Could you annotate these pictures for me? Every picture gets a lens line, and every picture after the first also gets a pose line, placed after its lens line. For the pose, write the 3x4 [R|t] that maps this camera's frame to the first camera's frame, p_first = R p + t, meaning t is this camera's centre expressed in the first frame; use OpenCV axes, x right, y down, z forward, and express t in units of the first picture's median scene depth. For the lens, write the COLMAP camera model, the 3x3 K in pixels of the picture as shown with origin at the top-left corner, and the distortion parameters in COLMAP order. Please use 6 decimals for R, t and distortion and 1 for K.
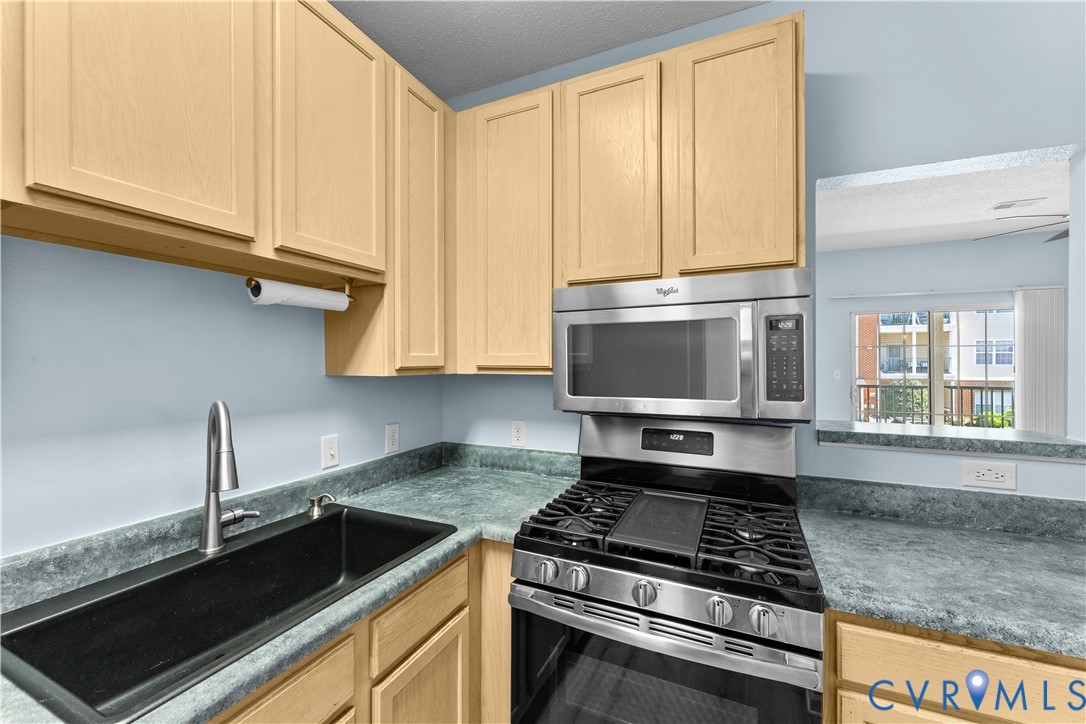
lens RADIAL K [[443.0, 0, 540.0], [0, 443.0, 361.1], [0, 0, 1]] dist [0.000233, -0.000288]
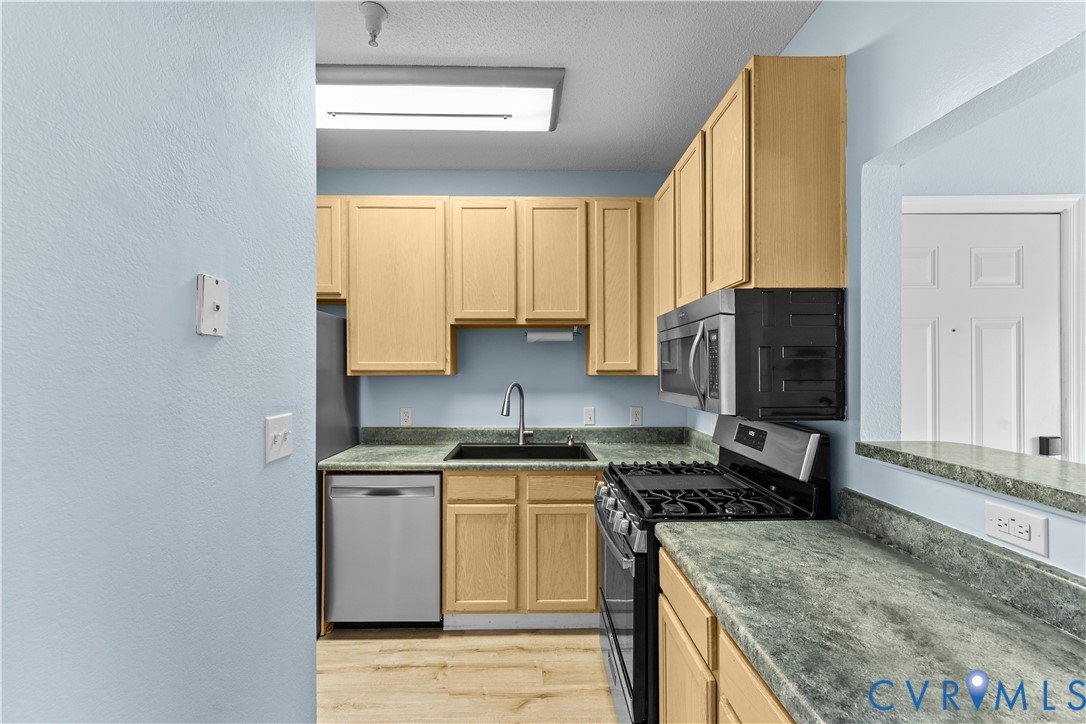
lens RADIAL K [[450.9, 0, 538.6], [0, 450.9, 367.7], [0, 0, 1]] dist [0.001415, -0.000086]
pose [[0.433629, 0.000340, -0.901091, 1.329650], [-0.000820, 1.000000, -0.000017, 0.003643], [0.901091, 0.000747, 0.433629, 0.002780]]
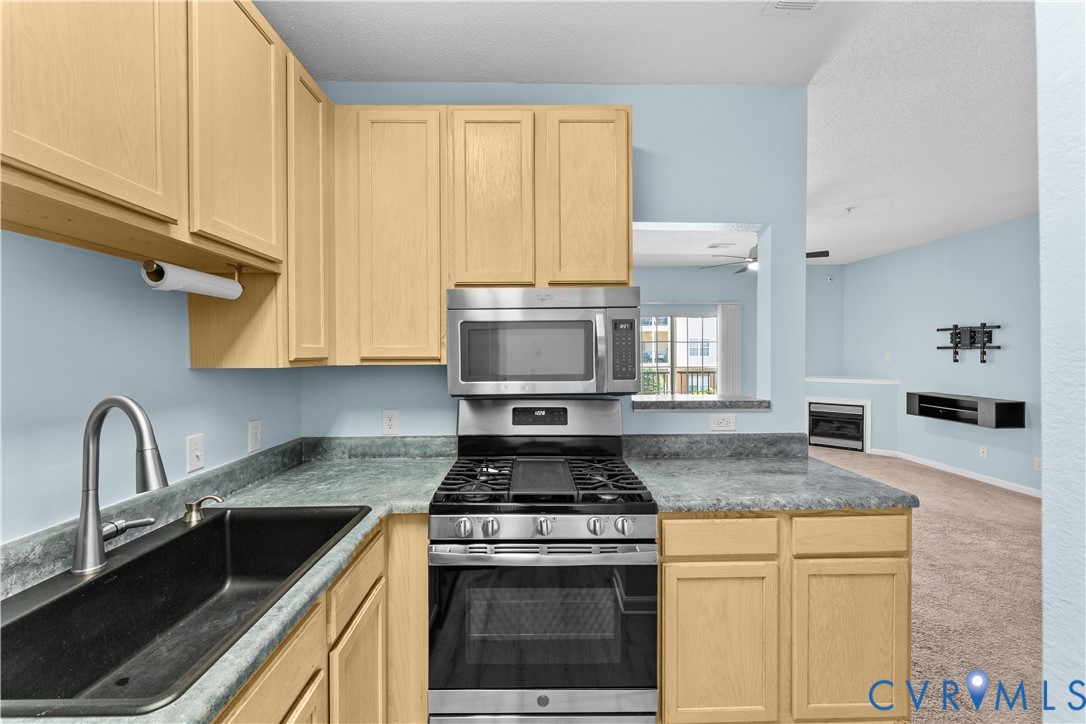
lens RADIAL K [[440.9, 0, 541.3], [0, 440.9, 357.6], [0, 0, 1]] dist [-0.000035, -0.000352]
pose [[0.897546, -0.006821, 0.440868, -0.279716], [0.004066, 0.999966, 0.007192, 0.007001], [-0.440902, -0.004663, 0.897543, -0.140582]]
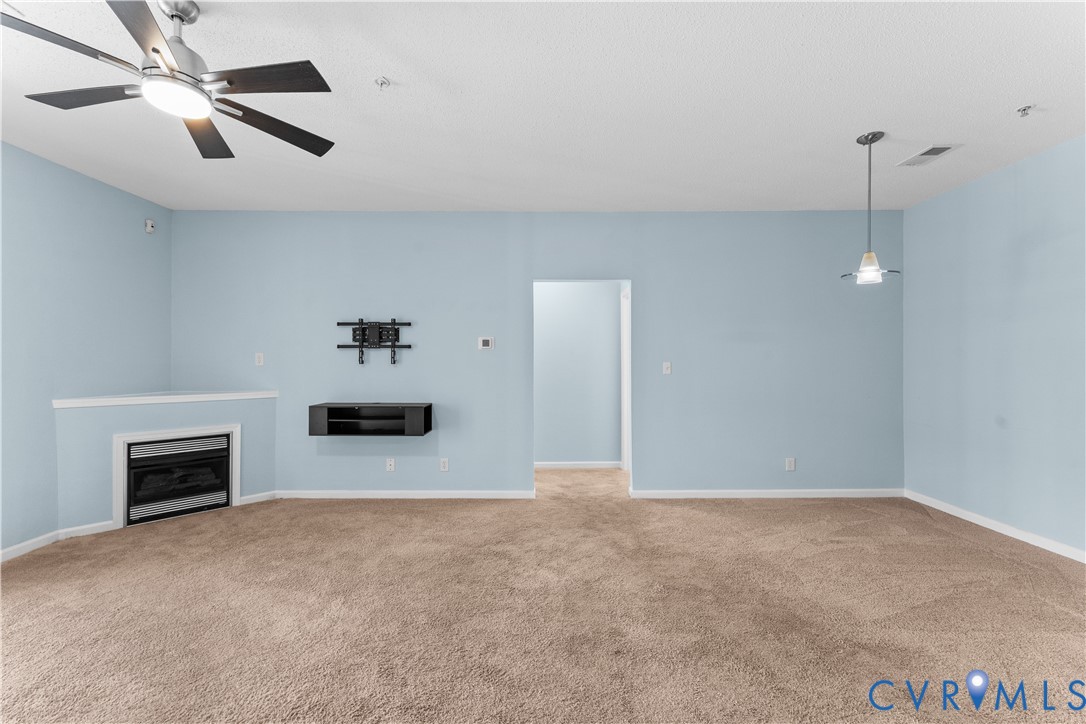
lens RADIAL K [[437.5, 0, 539.3], [0, 437.5, 361.9], [0, 0, 1]] dist [0.000045, -0.000112]
pose [[-0.414778, 0.007131, 0.909894, 1.158905], [0.006598, 0.999967, -0.004829, 0.095411], [-0.909898, 0.004001, -0.414812, 1.760352]]
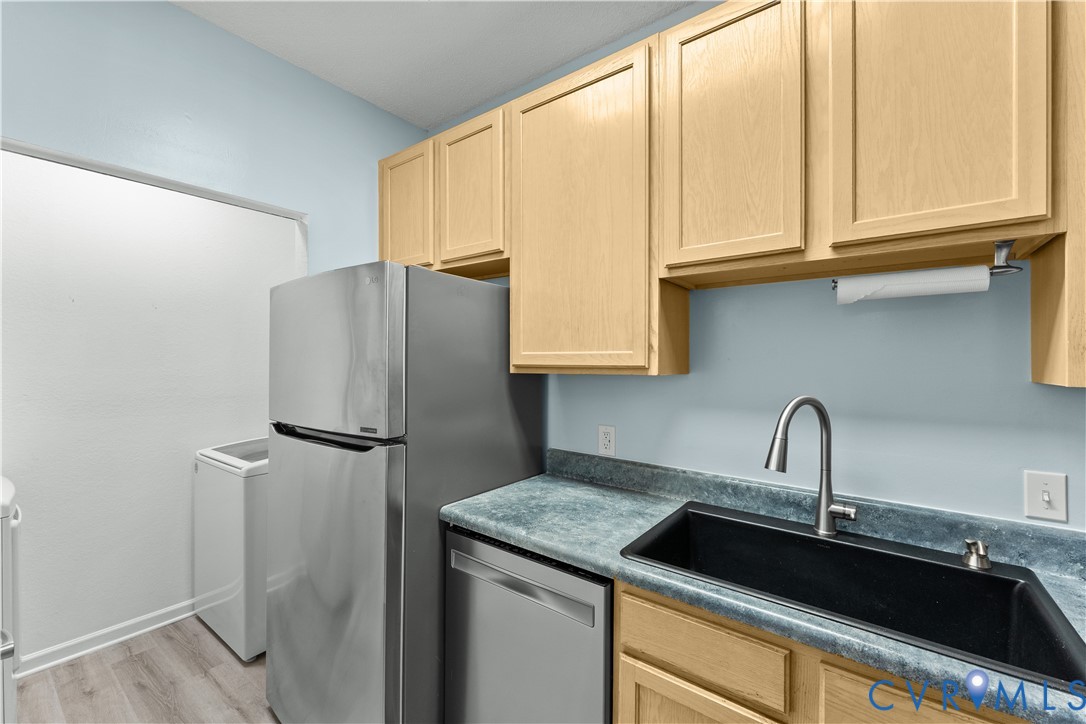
lens RADIAL K [[443.5, 0, 543.0], [0, 443.5, 362.0], [0, 0, 1]] dist [0.001867, -0.000003]
pose [[-0.215673, 0.000104, -0.976466, 0.420573], [-0.006440, 0.999978, 0.001528, 0.004033], [0.976444, 0.006618, -0.215668, 0.474413]]
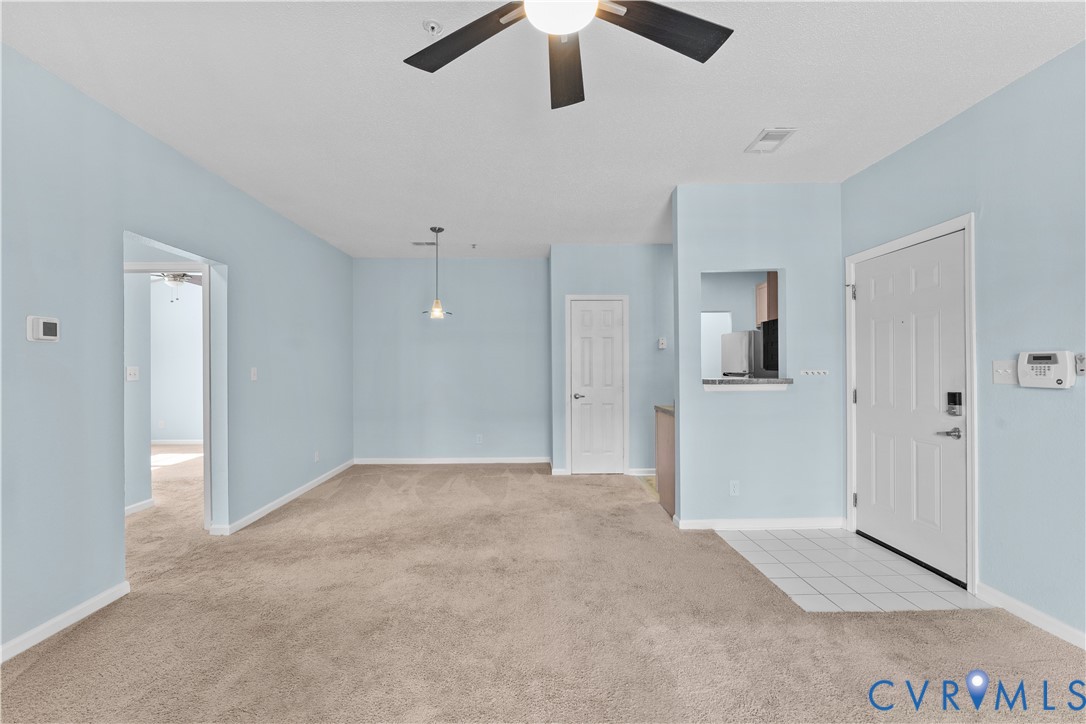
lens RADIAL K [[470.3, 0, 539.2], [0, 470.3, 365.1], [0, 0, 1]] dist [-0.000284, -0.000722]
pose [[-0.899296, 0.006557, -0.437291, 3.247965], [0.006820, 0.999976, 0.000969, 0.083495], [0.437287, -0.002111, -0.899320, 3.064471]]
